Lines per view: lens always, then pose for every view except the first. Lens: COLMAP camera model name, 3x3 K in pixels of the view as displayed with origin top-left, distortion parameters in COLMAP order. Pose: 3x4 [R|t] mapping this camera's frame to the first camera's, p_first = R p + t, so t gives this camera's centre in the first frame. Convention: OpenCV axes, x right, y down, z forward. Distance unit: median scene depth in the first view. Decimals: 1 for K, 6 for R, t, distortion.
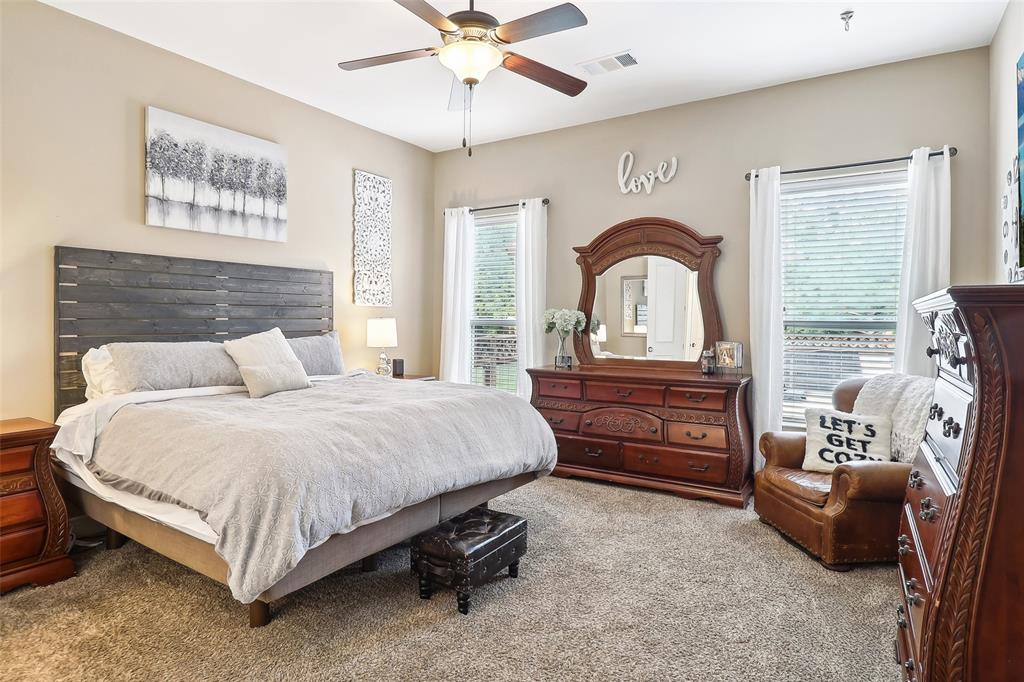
lens RADIAL K [[551.2, 0, 511.5], [0, 551.2, 333.5], [0, 0, 1]] dist [-0.004861, -0.001839]
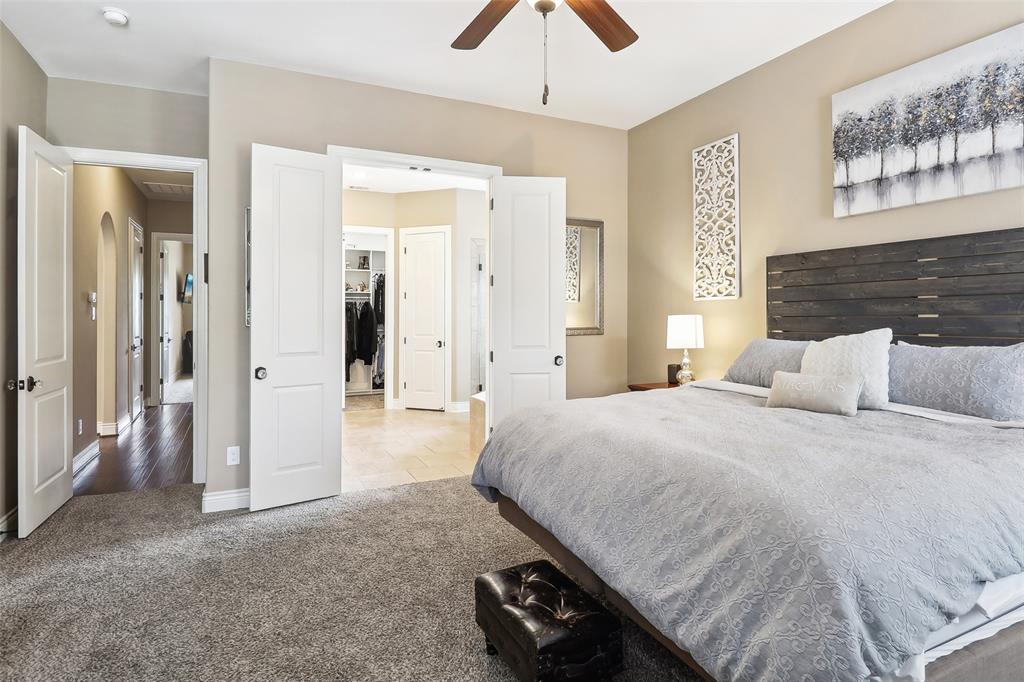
lens RADIAL K [[551.2, 0, 509.5], [0, 551.2, 311.2], [0, 0, 1]] dist [-0.004861, -0.001839]
pose [[-0.518202, -0.013478, -0.855152, 0.446587], [-0.022156, 0.999752, -0.002331, -0.021501], [0.854971, 0.017739, -0.518372, 1.018412]]
